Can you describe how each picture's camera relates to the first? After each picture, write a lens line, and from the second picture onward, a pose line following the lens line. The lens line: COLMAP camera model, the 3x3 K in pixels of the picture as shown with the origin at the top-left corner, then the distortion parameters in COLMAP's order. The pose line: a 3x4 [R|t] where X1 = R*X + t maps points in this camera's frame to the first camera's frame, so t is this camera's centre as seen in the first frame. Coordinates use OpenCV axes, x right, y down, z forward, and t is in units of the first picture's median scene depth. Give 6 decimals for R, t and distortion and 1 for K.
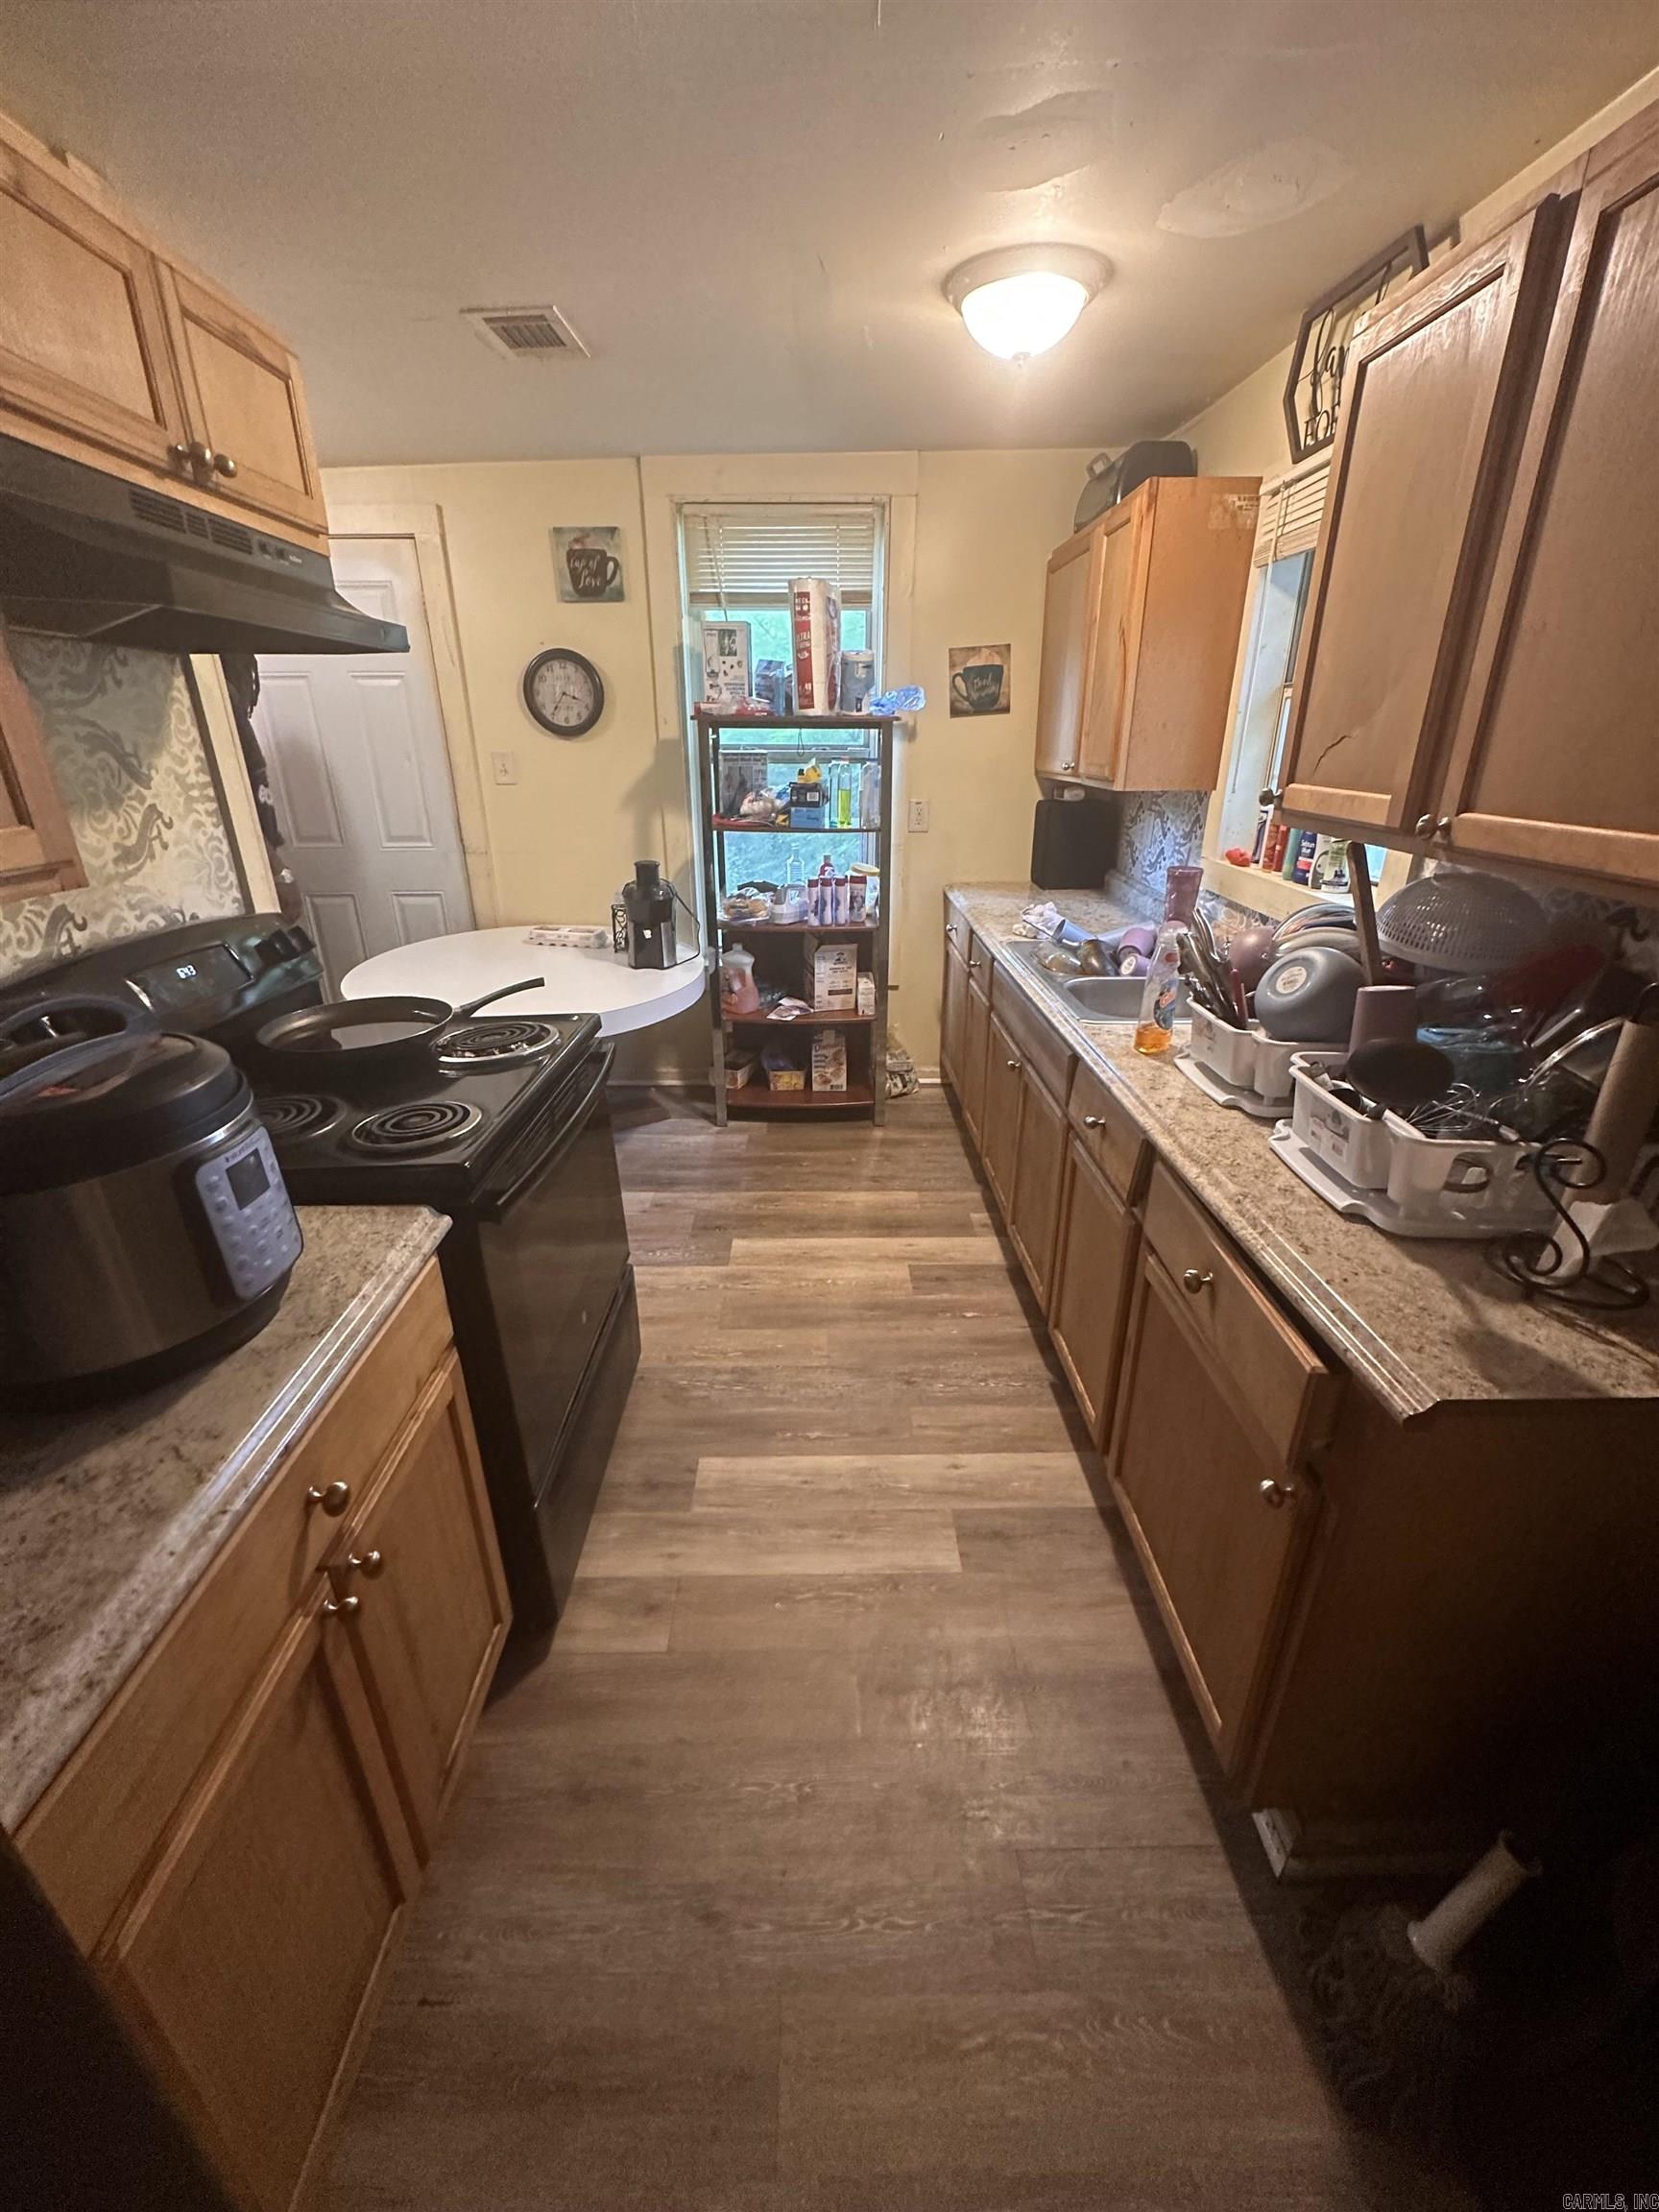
lens RADIAL K [[881.4, 0, 829.5], [0, 881.4, 1106.0], [0, 0, 1]] dist [0.000145, -0.000367]
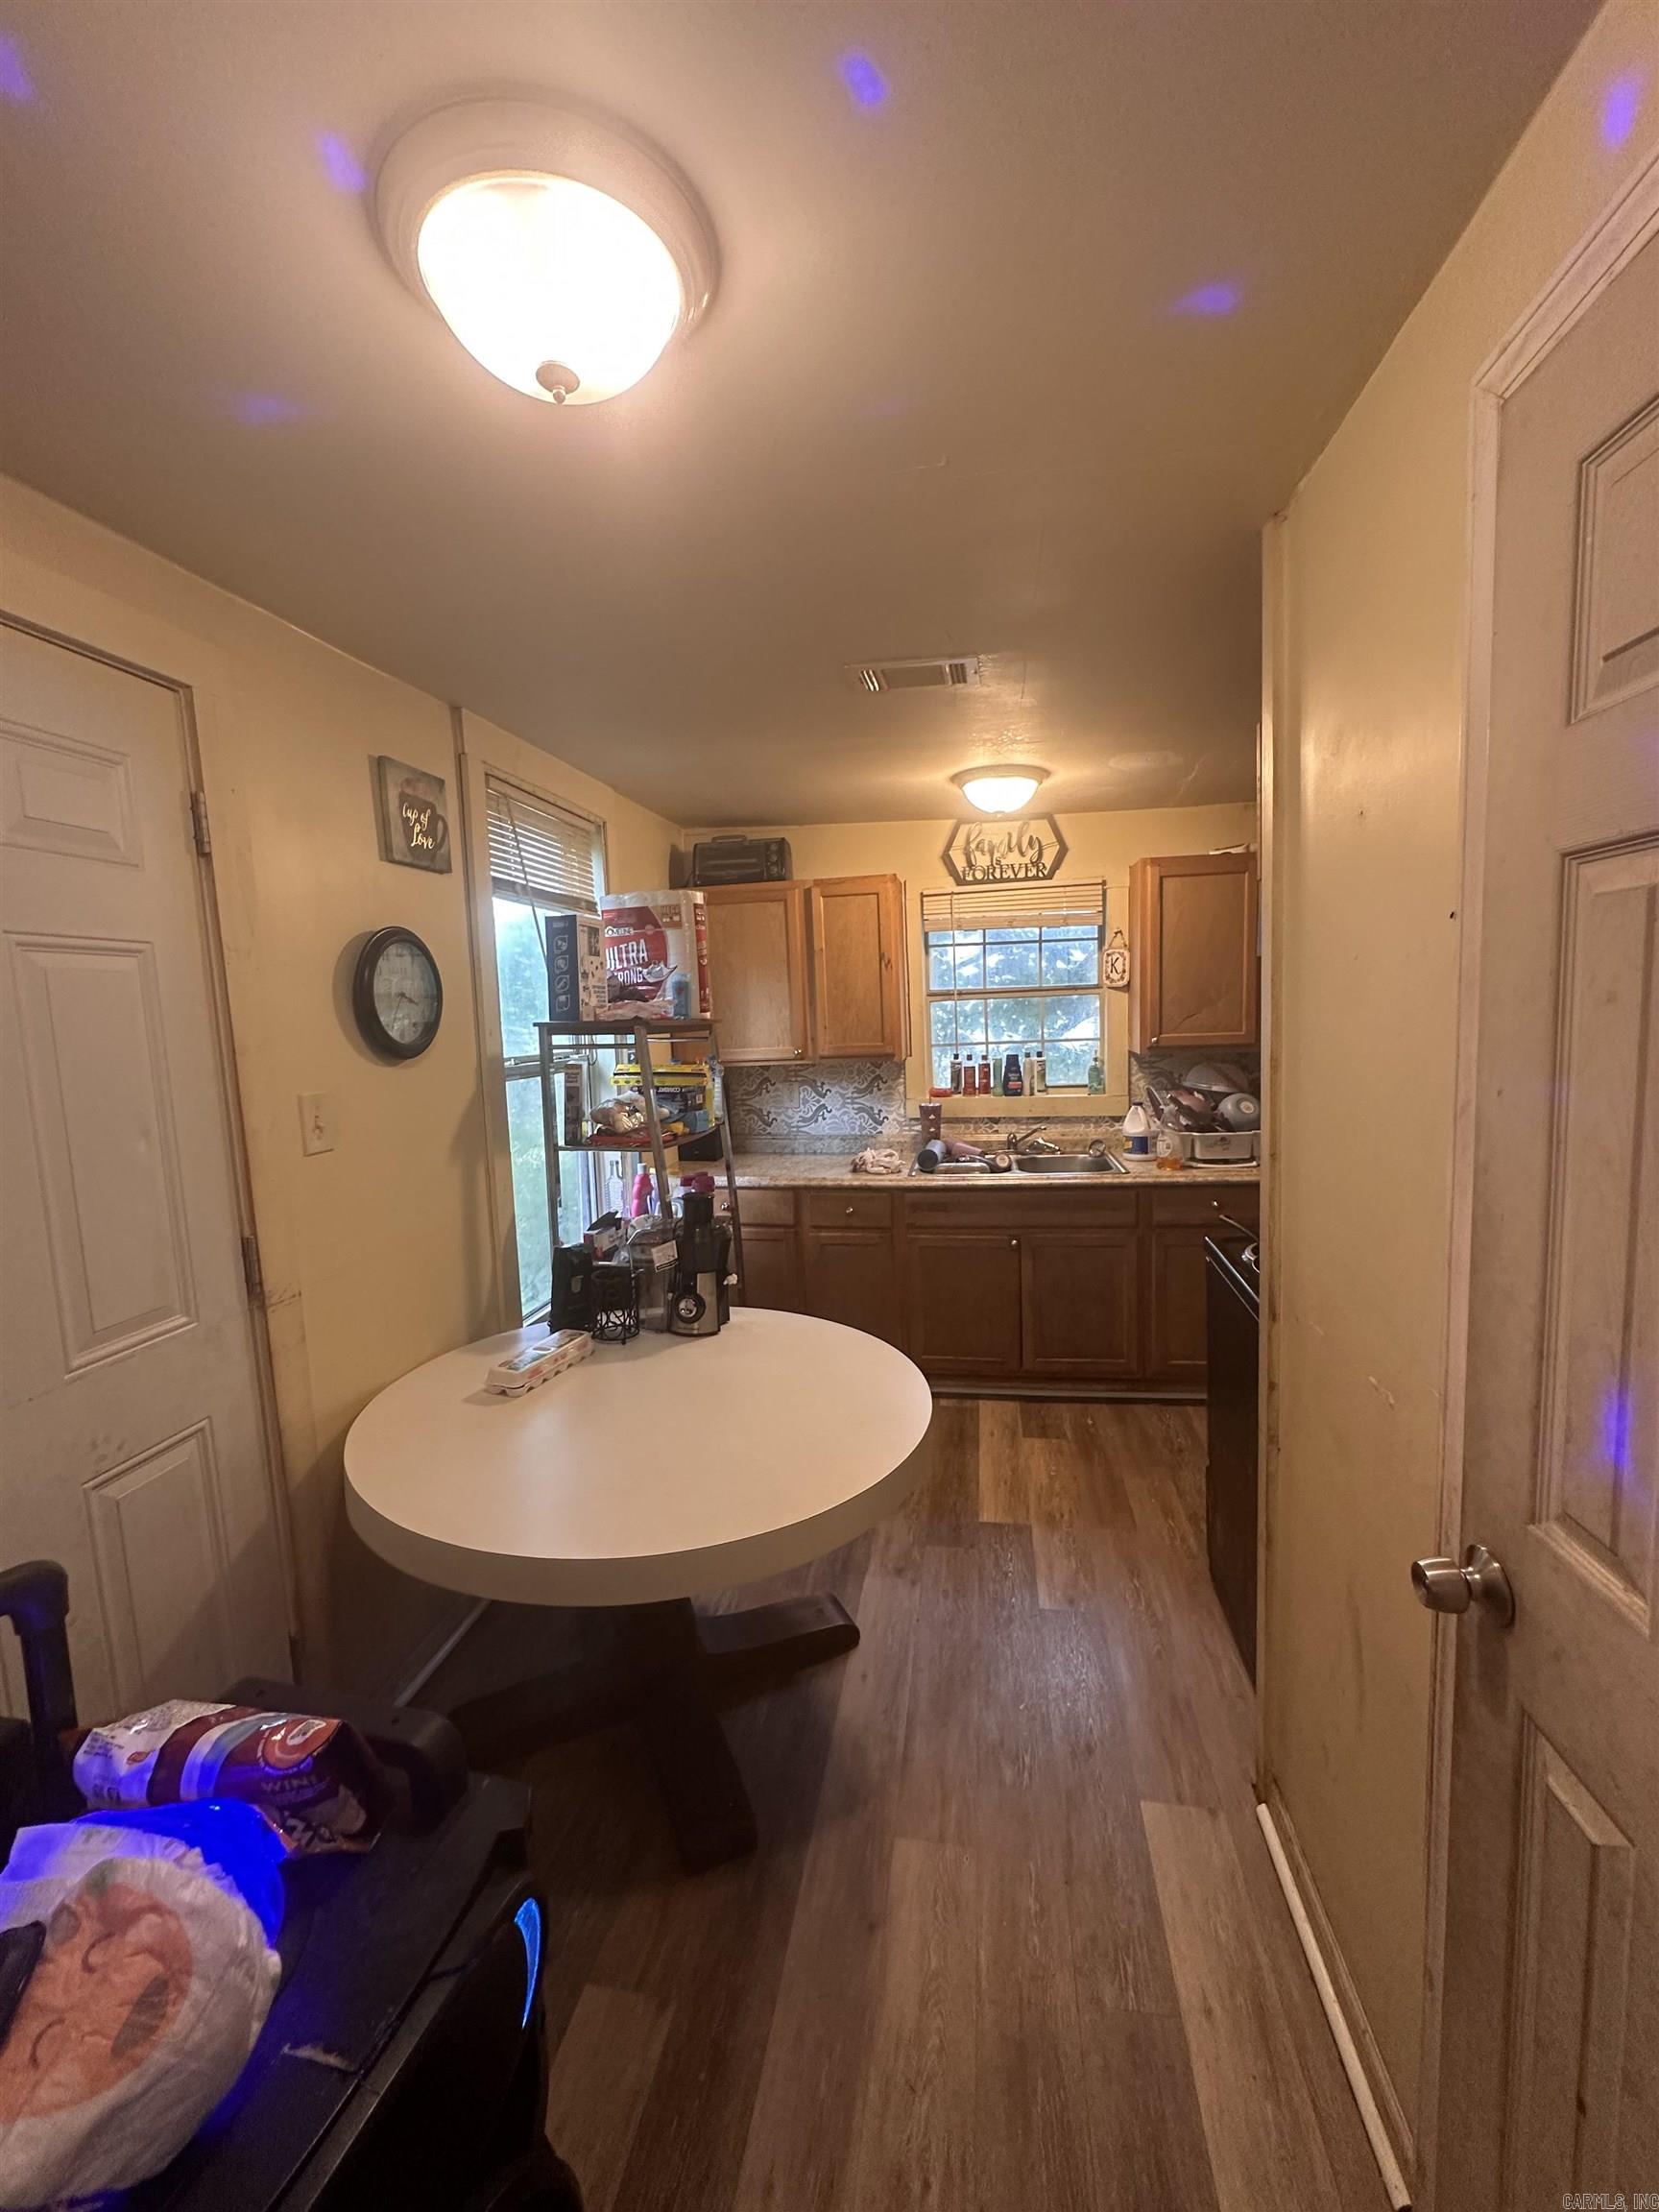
lens RADIAL K [[881.4, 0, 829.5], [0, 881.4, 1106.0], [0, 0, 1]] dist [0.000145, -0.000367]
pose [[0.181398, -0.111070, 0.977117, -0.900584], [0.419425, 0.907438, 0.025285, -0.306692], [-0.889482, 0.405241, 0.211193, 0.678189]]
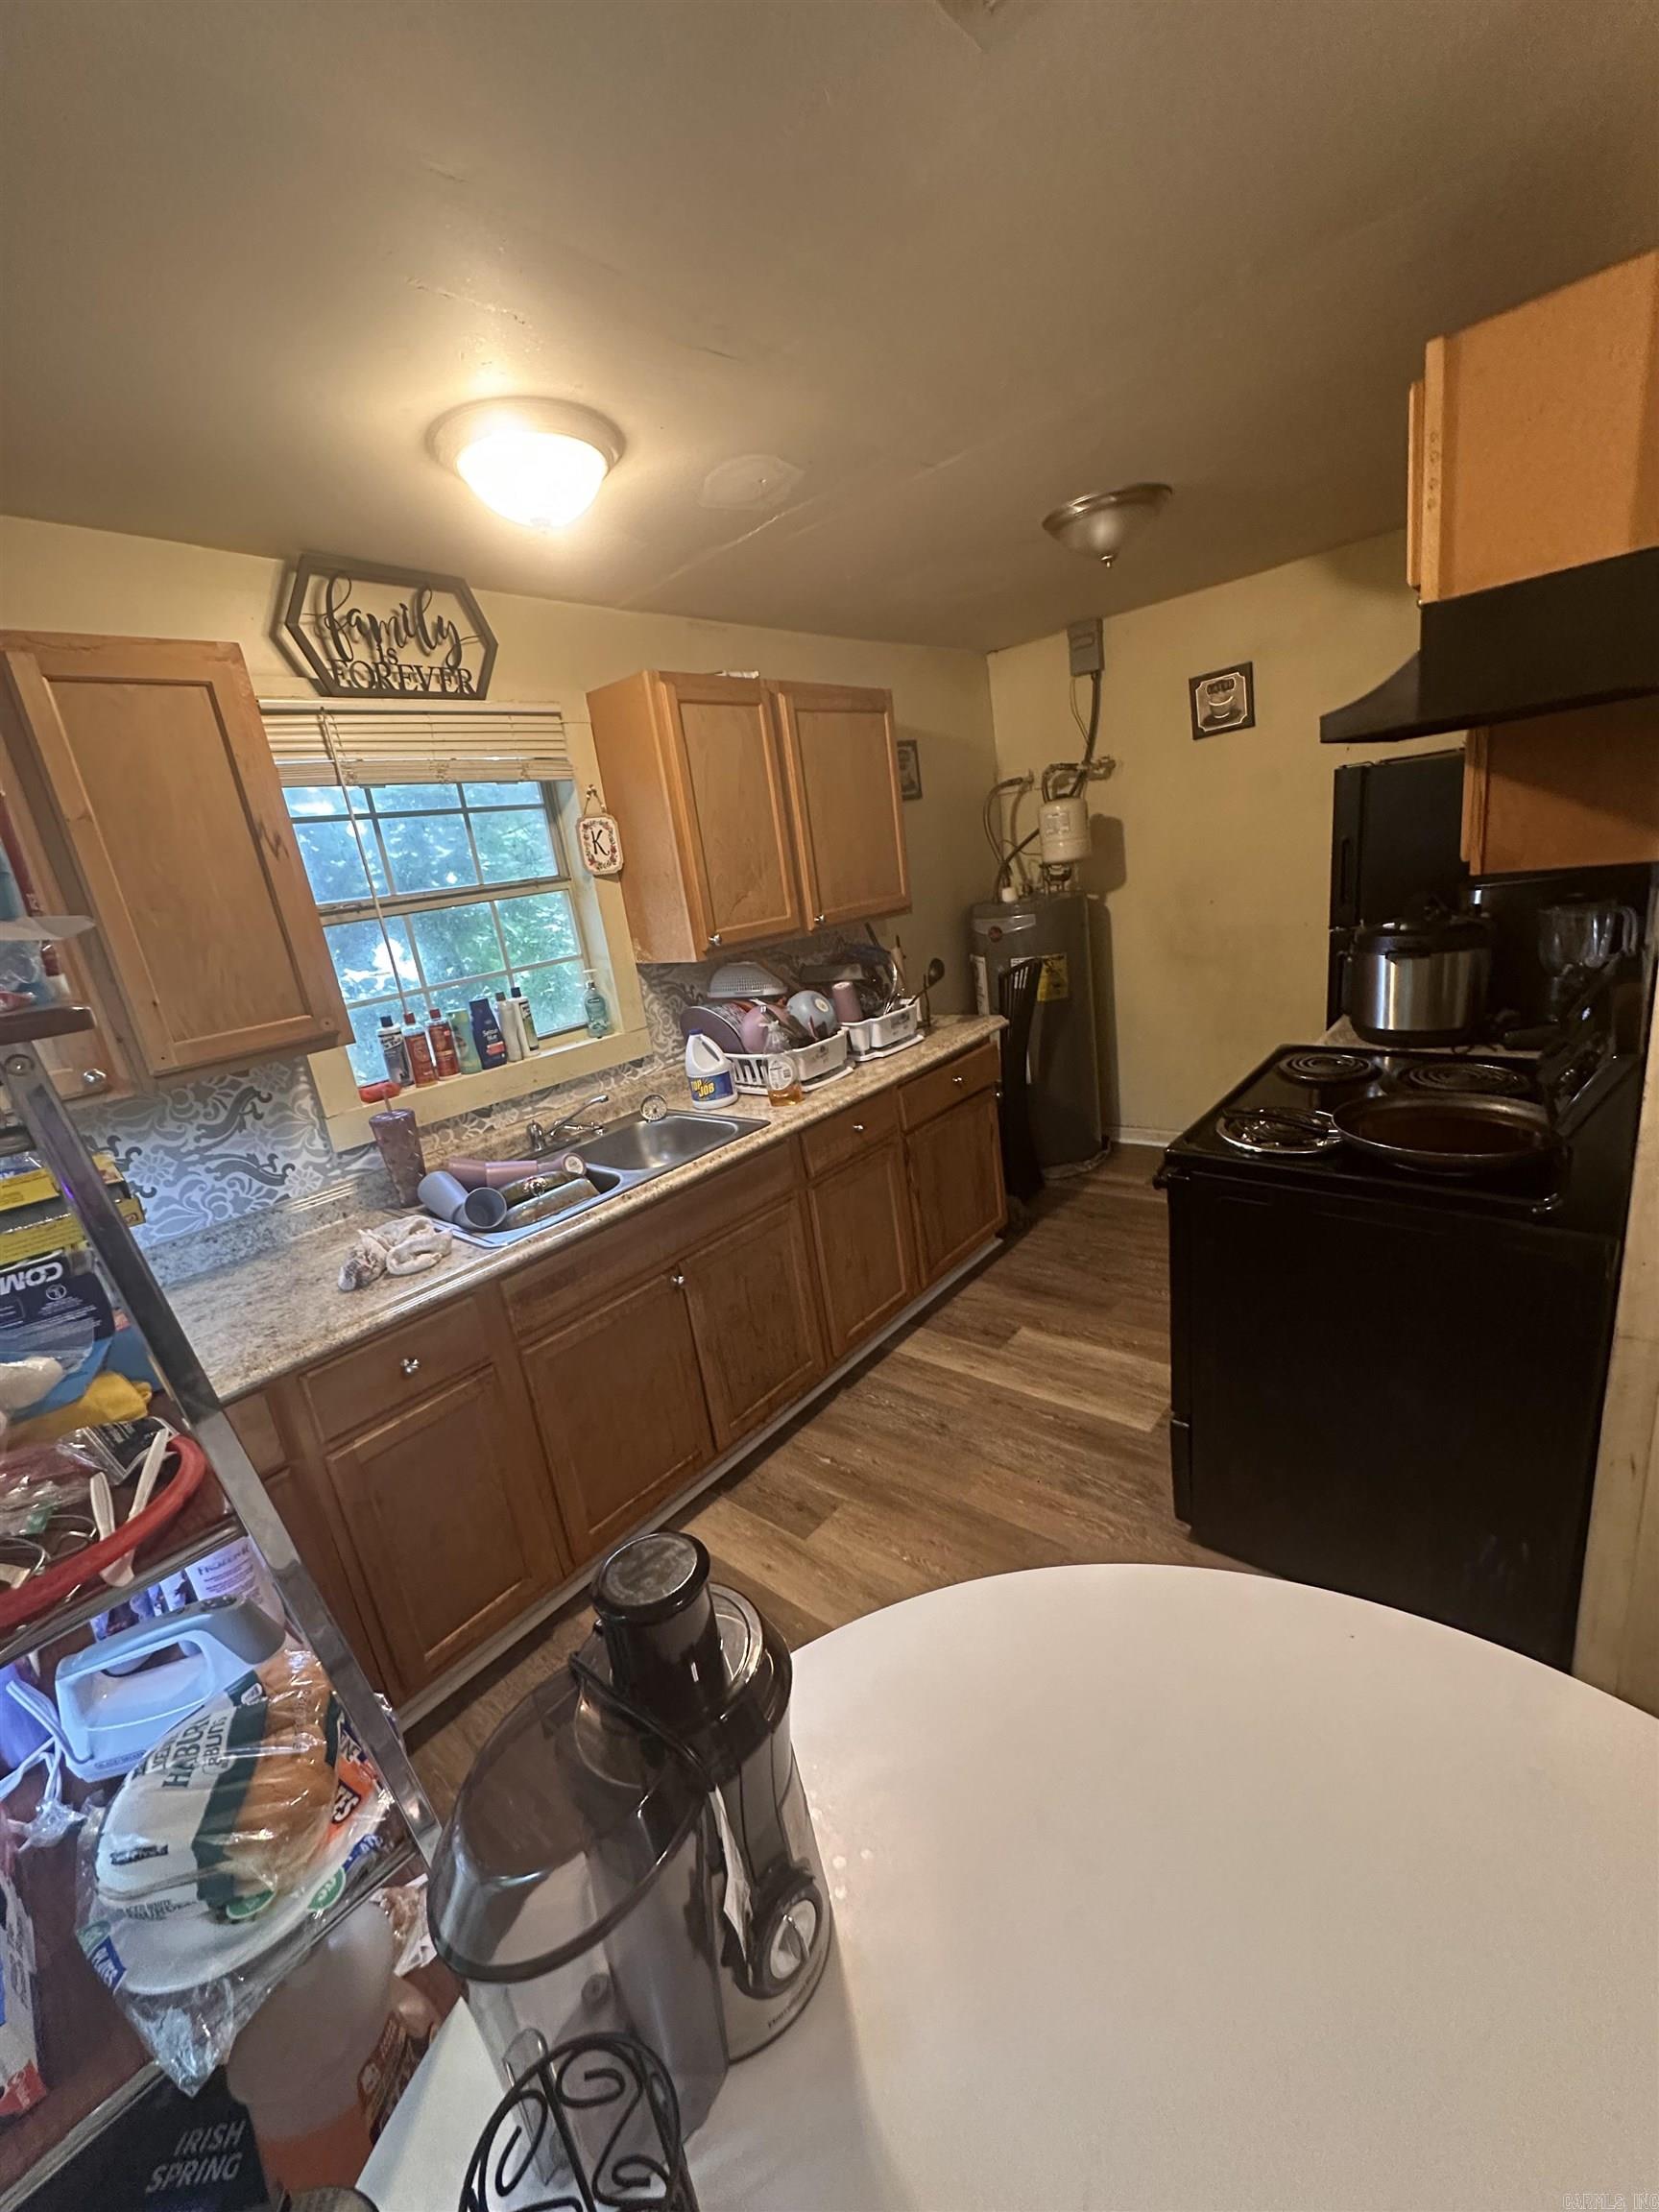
lens RADIAL K [[881.4, 0, 829.5], [0, 881.4, 1106.0], [0, 0, 1]] dist [0.000145, -0.000367]
pose [[-0.741537, -0.081833, 0.665902, -0.360413], [0.384650, 0.761355, 0.521903, -0.443837], [-0.549697, 0.643150, -0.533096, 0.980638]]
